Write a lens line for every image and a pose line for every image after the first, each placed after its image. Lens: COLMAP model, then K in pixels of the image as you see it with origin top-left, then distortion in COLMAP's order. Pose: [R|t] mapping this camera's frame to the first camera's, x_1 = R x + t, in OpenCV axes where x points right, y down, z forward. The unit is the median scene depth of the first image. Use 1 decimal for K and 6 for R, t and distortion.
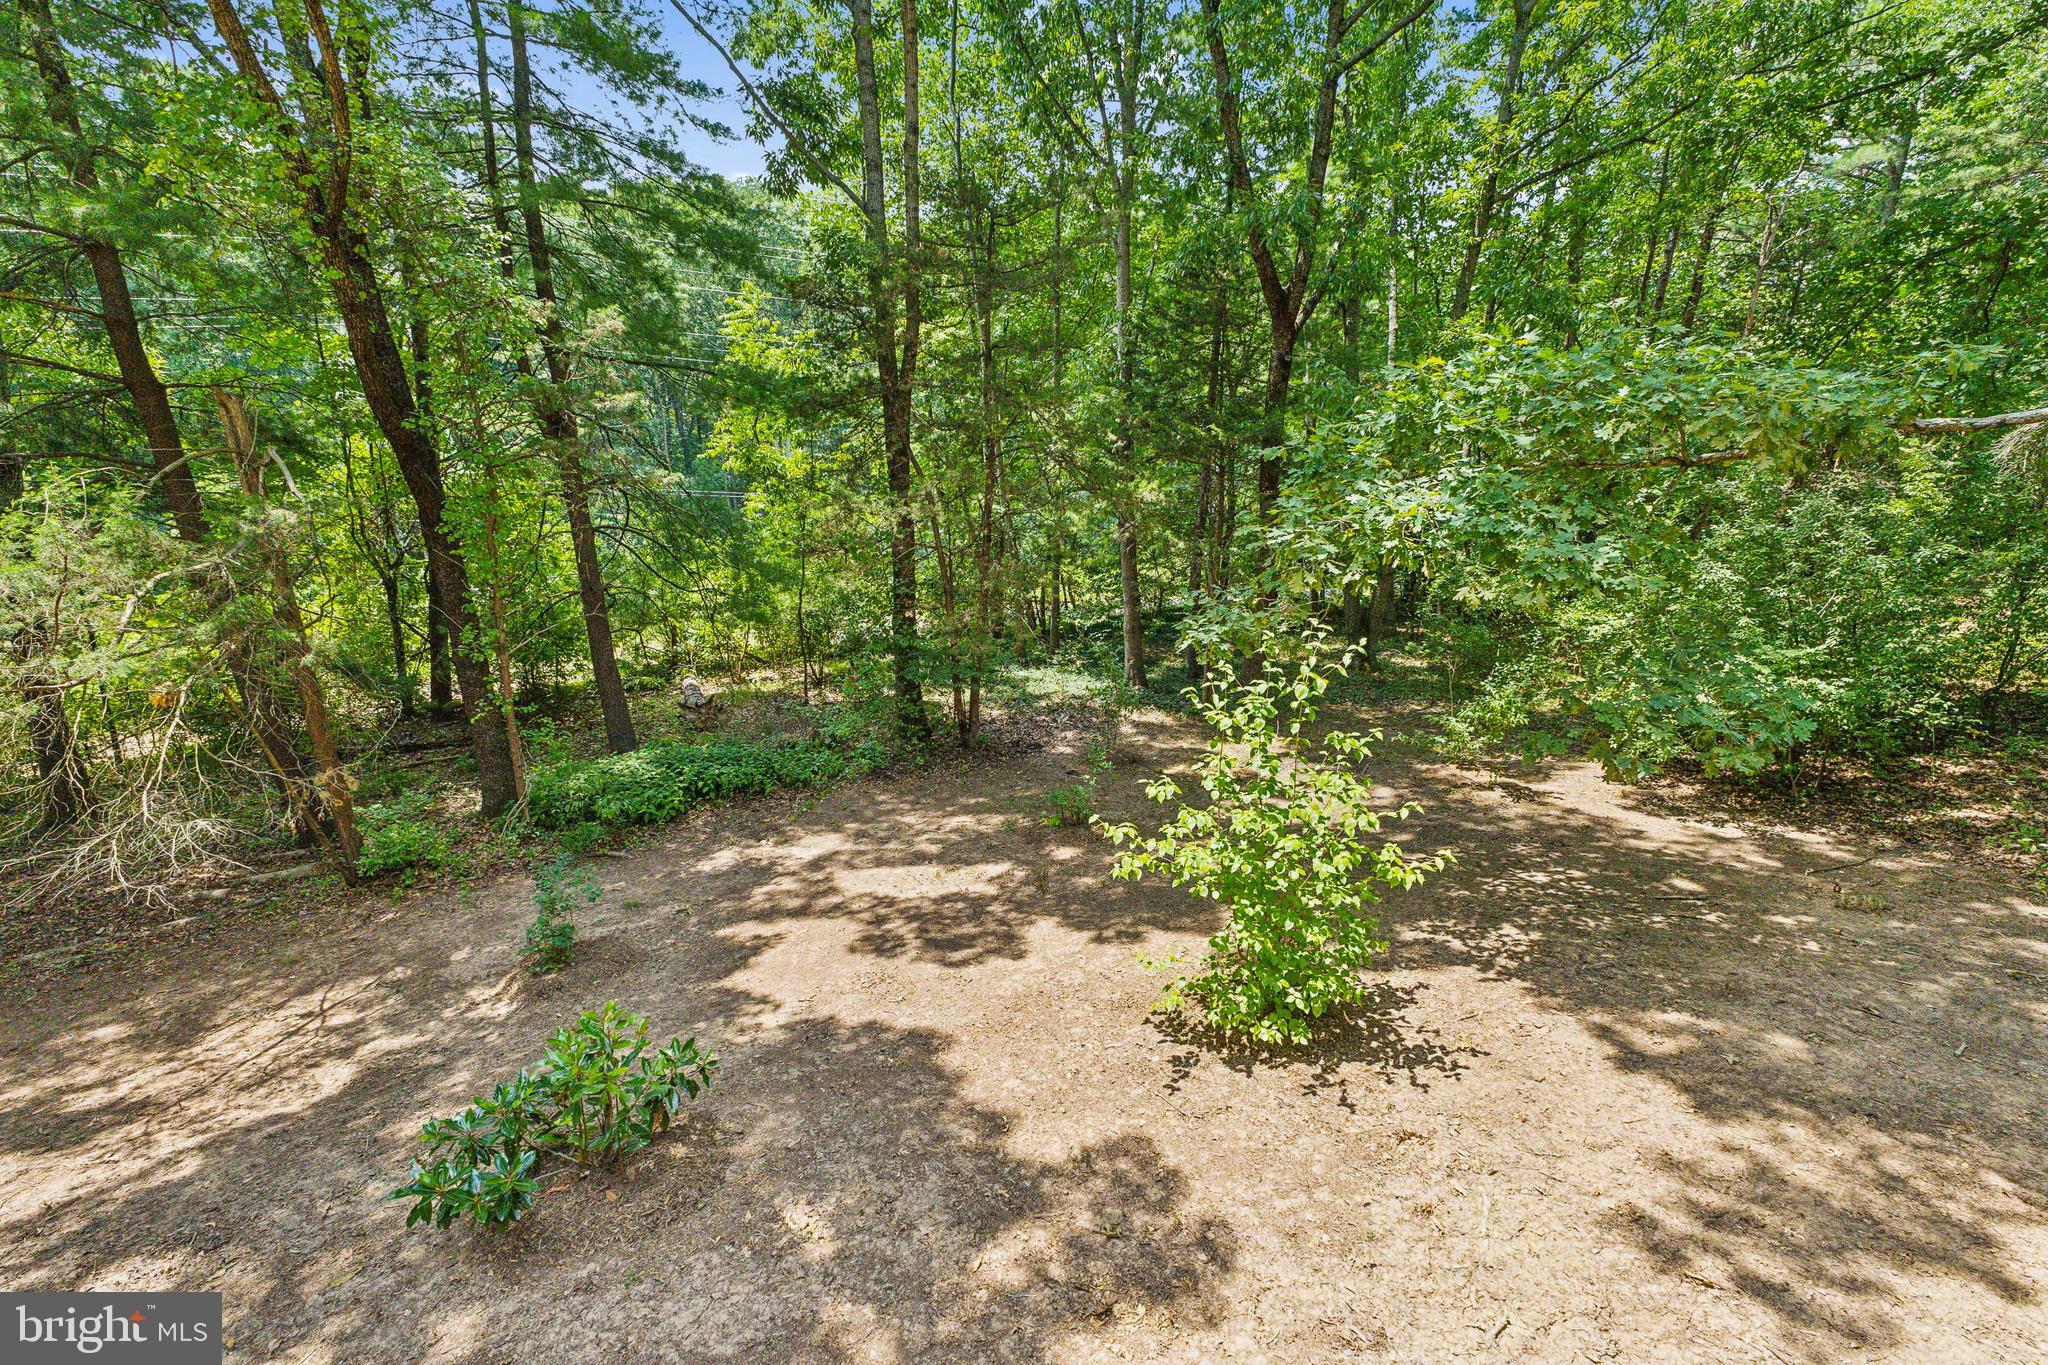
lens RADIAL K [[916.7, 0, 1020.7], [0, 916.7, 664.7], [0, 0, 1]] dist [0.003031, 0.000031]
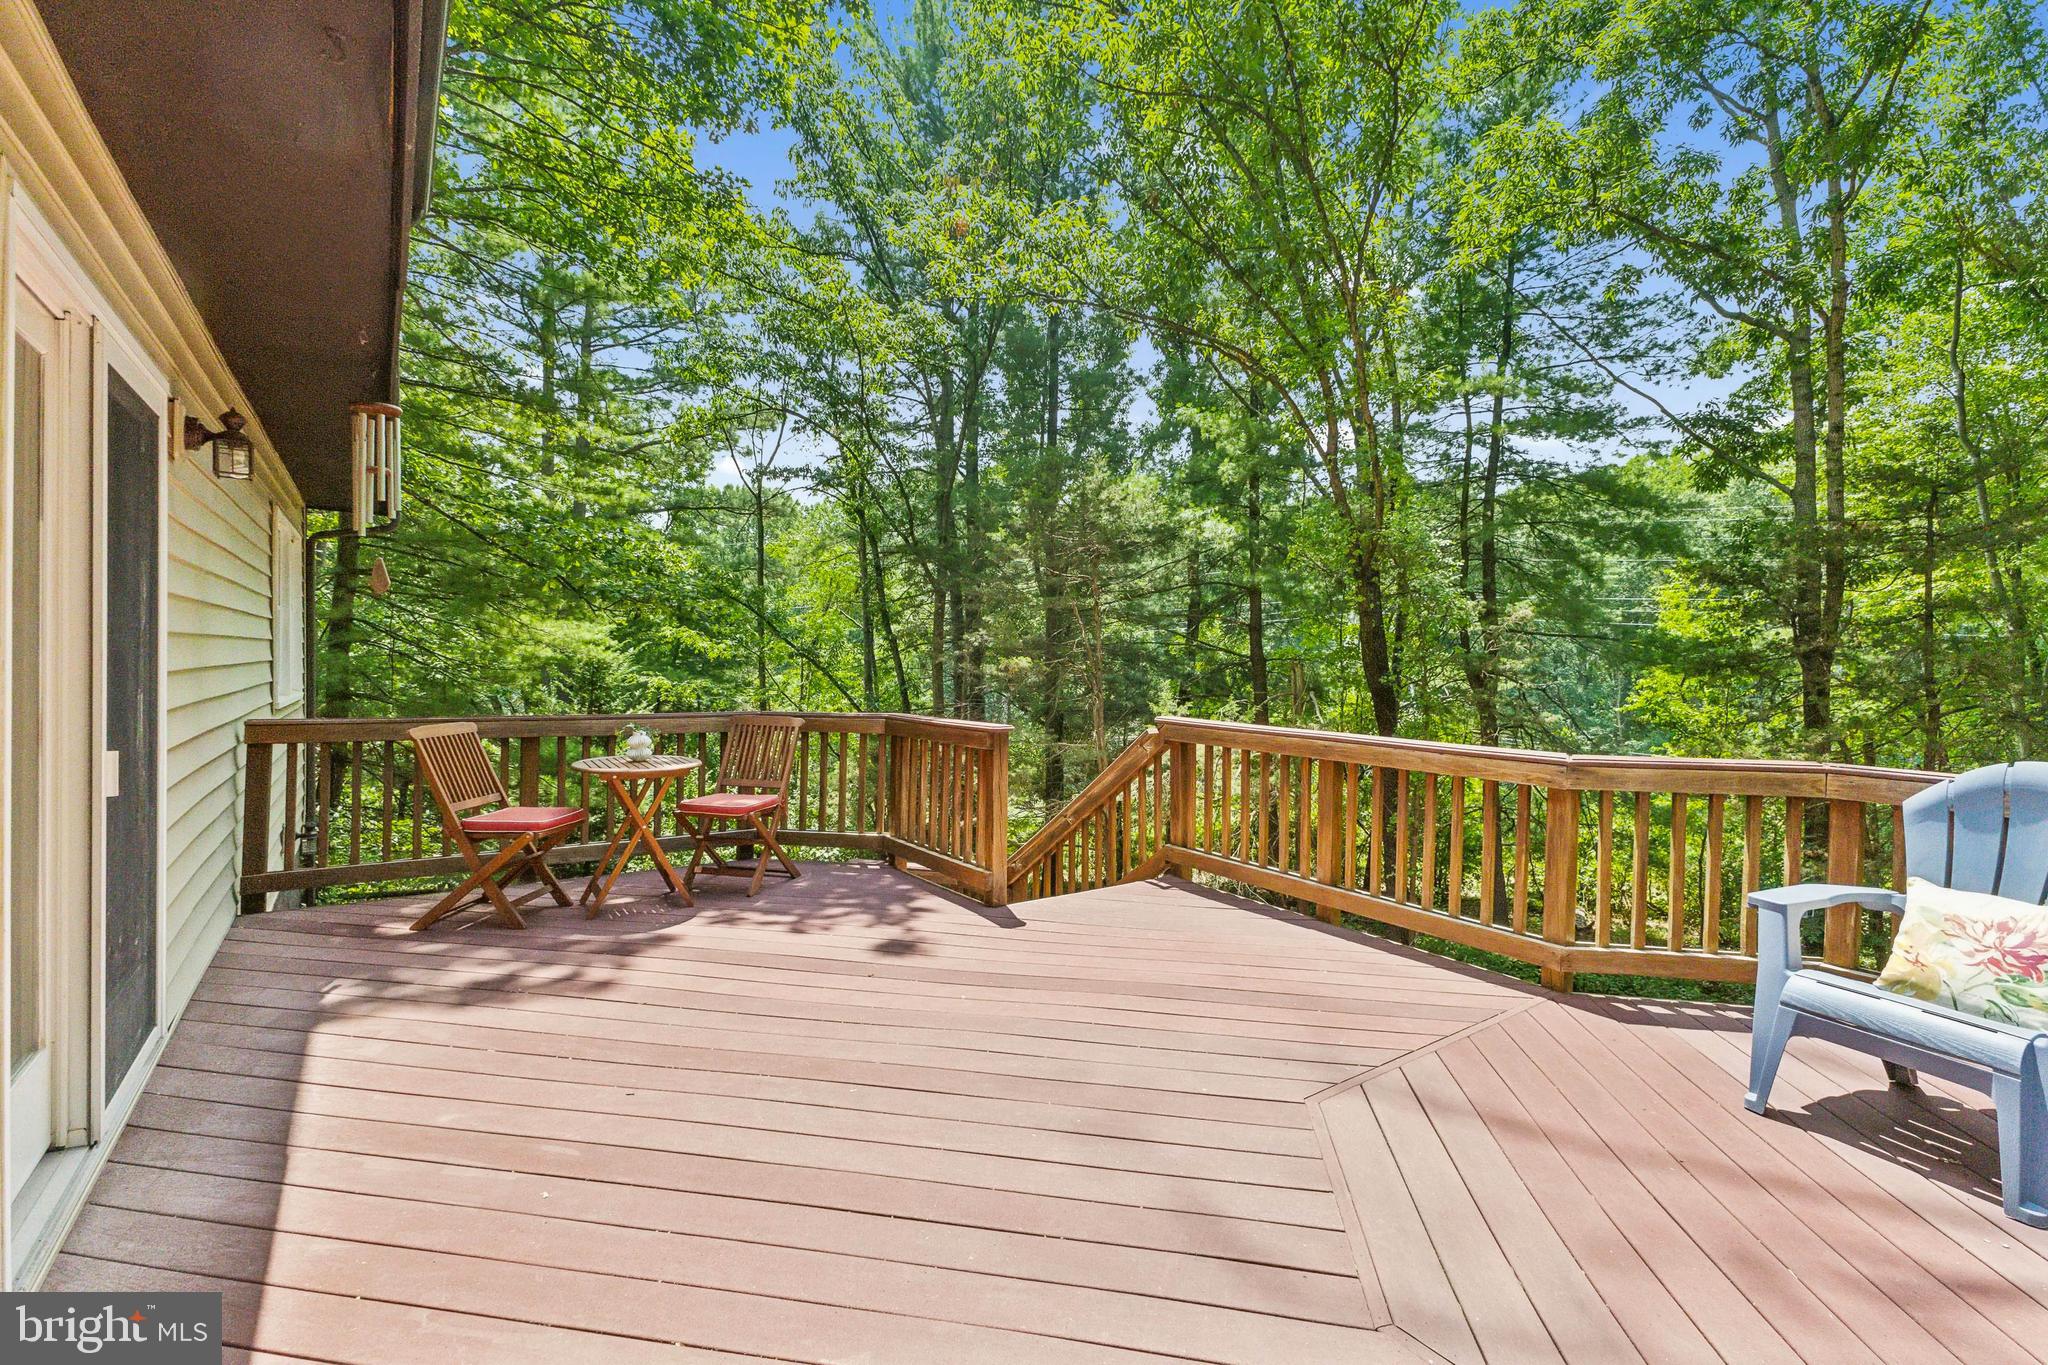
lens RADIAL K [[916.7, 0, 1020.7], [0, 916.7, 664.7], [0, 0, 1]] dist [0.003031, 0.000031]
pose [[0.579668, -0.004632, -0.814840, 0.186651], [-0.216955, 0.963011, -0.159813, 0.072809], [0.785440, 0.269422, 0.557222, -0.275965]]
